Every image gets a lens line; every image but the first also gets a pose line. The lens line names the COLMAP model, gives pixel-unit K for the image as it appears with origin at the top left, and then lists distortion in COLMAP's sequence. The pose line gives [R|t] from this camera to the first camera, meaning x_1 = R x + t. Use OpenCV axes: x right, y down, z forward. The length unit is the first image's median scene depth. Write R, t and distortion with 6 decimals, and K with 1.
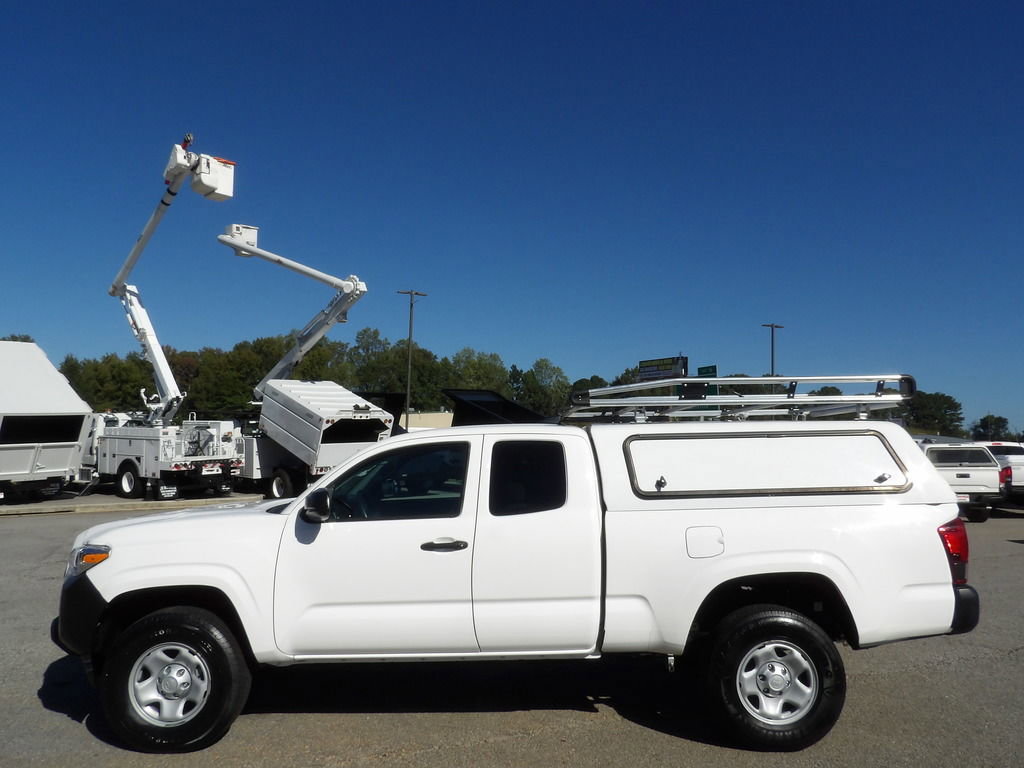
lens RADIAL K [[737.5, 0, 511.7], [0, 737.5, 387.3], [0, 0, 1]] dist [-0.045069, 0.056315]
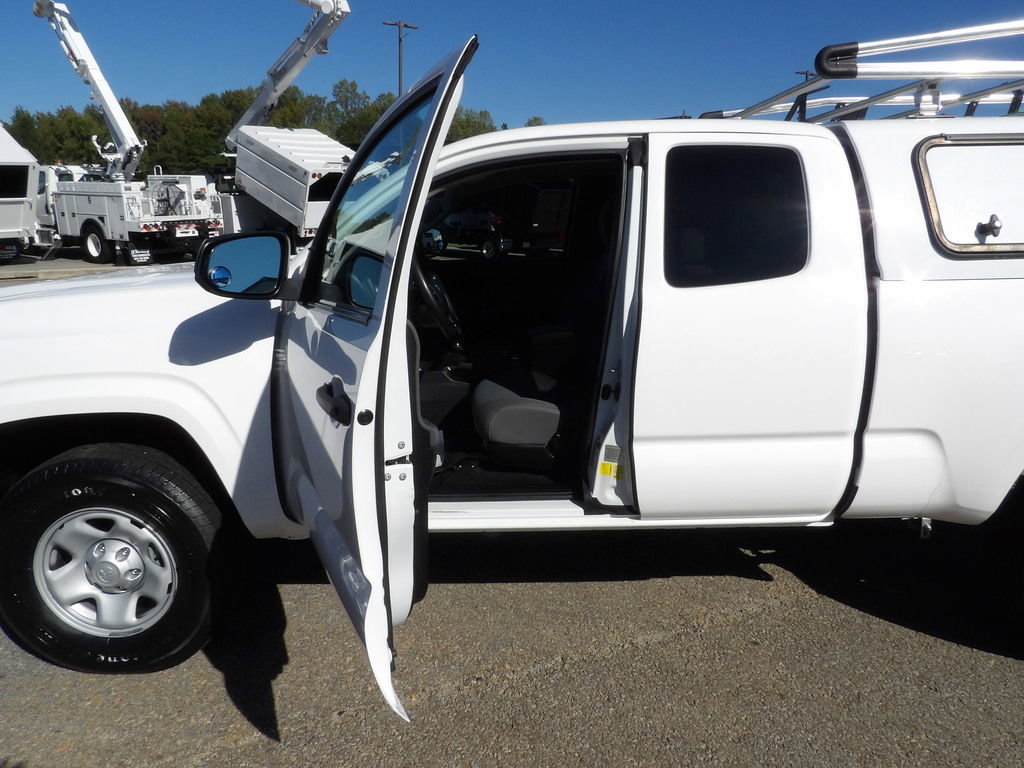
lens RADIAL K [[733.6, 0, 510.3], [0, 733.6, 387.3], [0, 0, 1]] dist [-0.023966, 0.031429]
pose [[0.999863, 0.004238, 0.016029, -0.028695], [-0.008973, 0.951281, 0.308194, 0.015357], [-0.013942, -0.308296, 0.951188, 0.089543]]
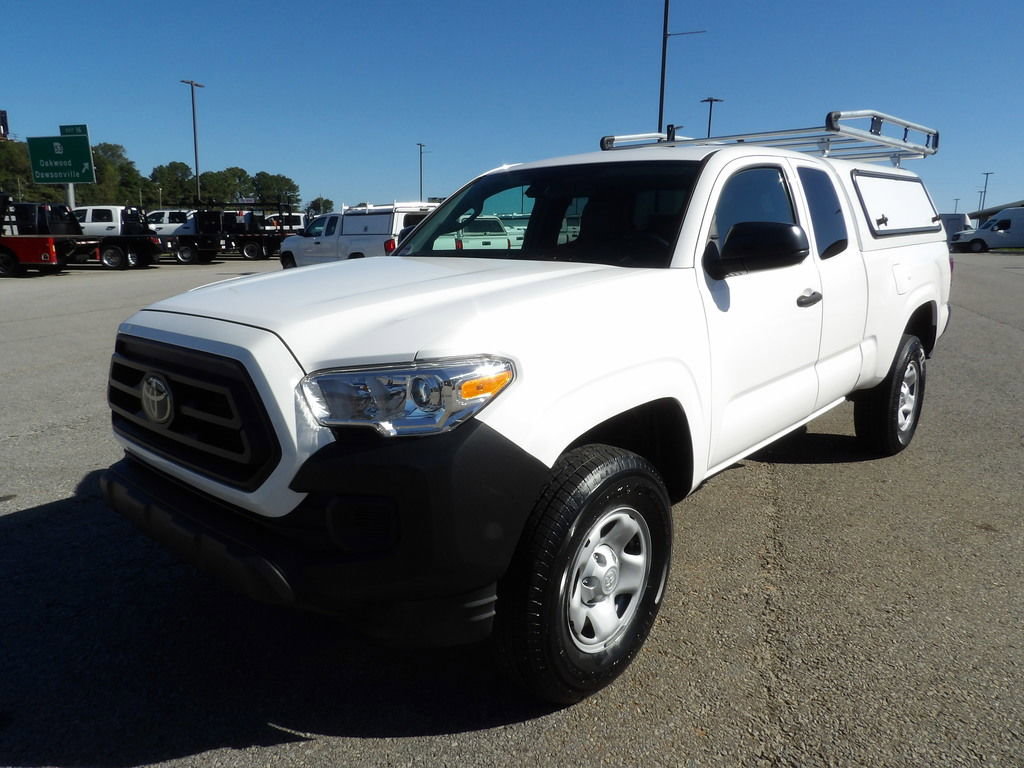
lens RADIAL K [[737.5, 0, 511.7], [0, 737.5, 387.3], [0, 0, 1]] dist [-0.045069, 0.056315]
pose [[0.666818, -0.156377, 0.728629, -0.165367], [-0.063281, 0.962323, 0.264444, 0.022394], [-0.742529, -0.222445, 0.631798, 0.134541]]
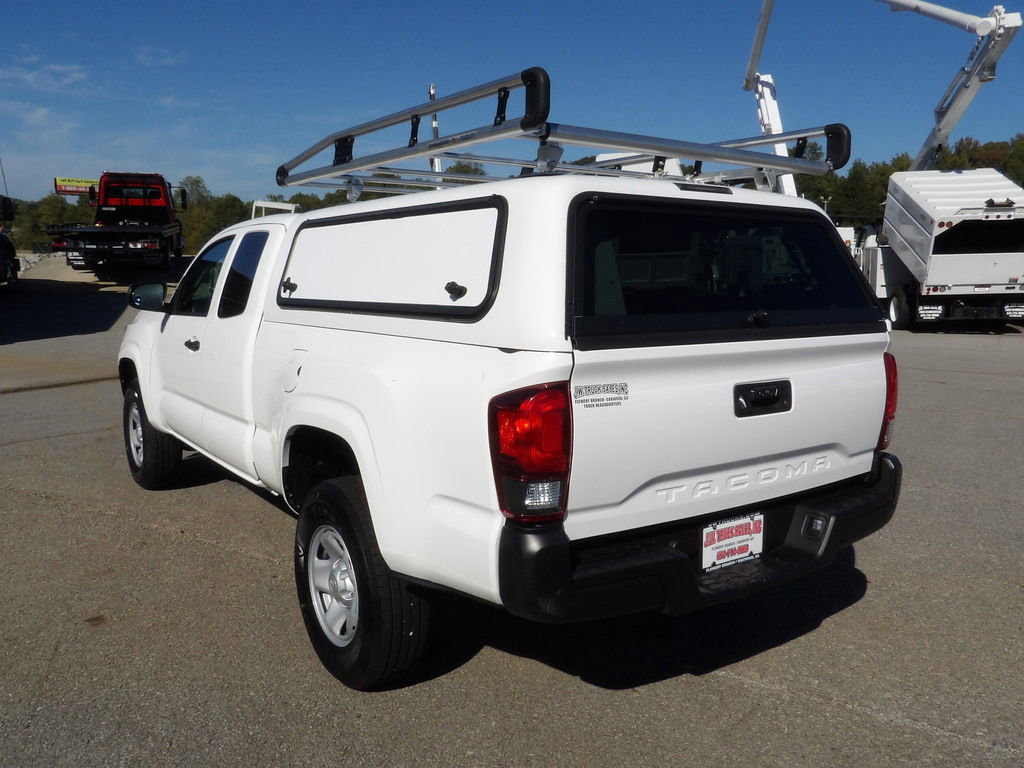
lens RADIAL K [[855.8, 0, 512.0], [0, 855.8, 384.0], [0, 0, 1]] dist [-0.093805, 0.137963]
pose [[0.582745, 0.124252, -0.803100, 0.194830], [0.057394, 0.979482, 0.193187, 0.014295], [0.810626, -0.158672, 0.563657, 0.131645]]
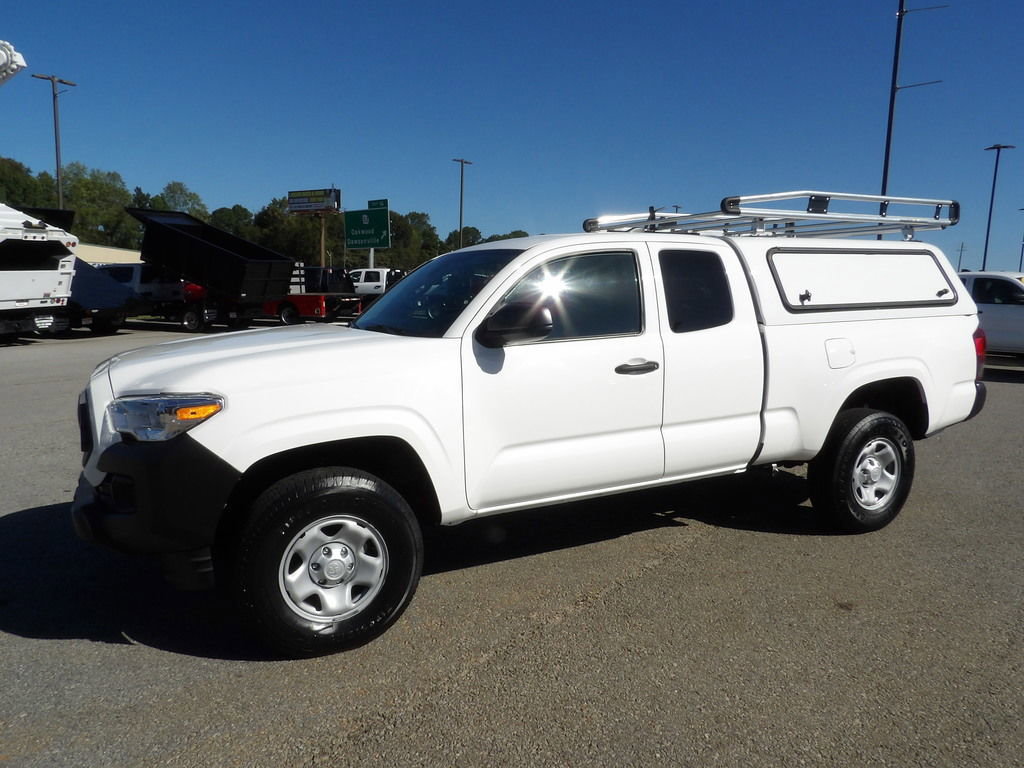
lens RADIAL K [[737.5, 0, 511.7], [0, 737.5, 387.3], [0, 0, 1]] dist [-0.045069, 0.056315]
pose [[0.888137, -0.058267, 0.455871, -0.116757], [-0.043060, 0.977017, 0.208768, 0.011495], [-0.457558, -0.205044, 0.865216, 0.056790]]
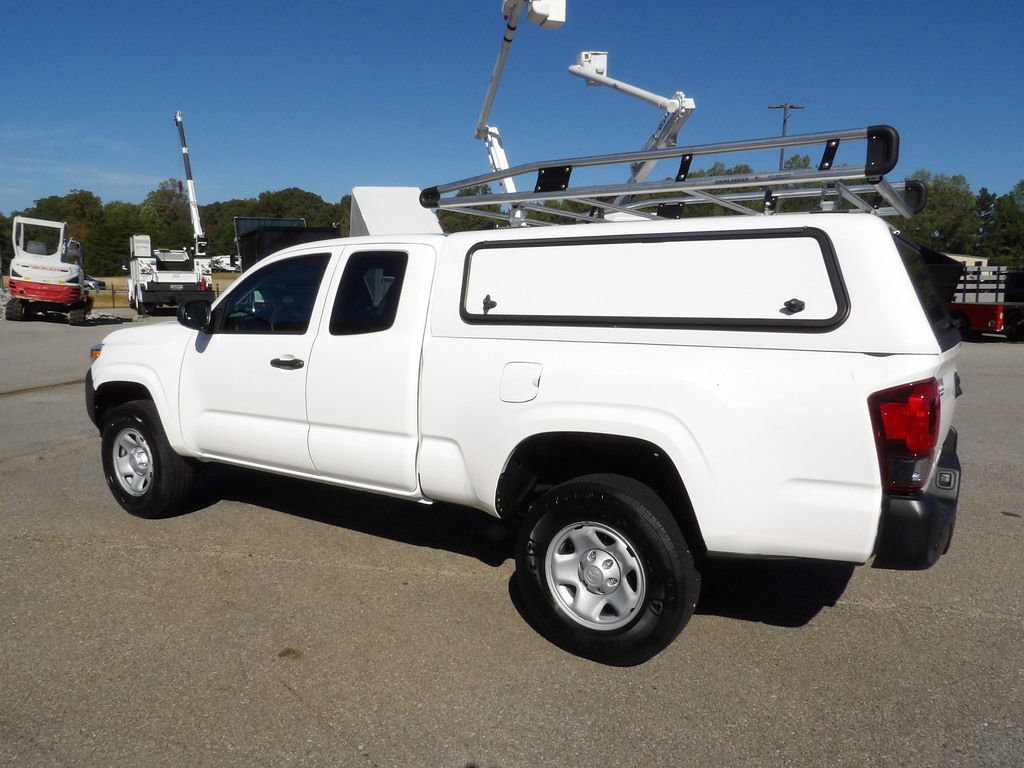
lens RADIAL K [[737.5, 0, 511.7], [0, 737.5, 387.3], [0, 0, 1]] dist [-0.045069, 0.056315]
pose [[0.842857, 0.088023, -0.530890, 0.122845], [0.029453, 0.977507, 0.208834, 0.010544], [0.537332, -0.191654, 0.821306, 0.069192]]
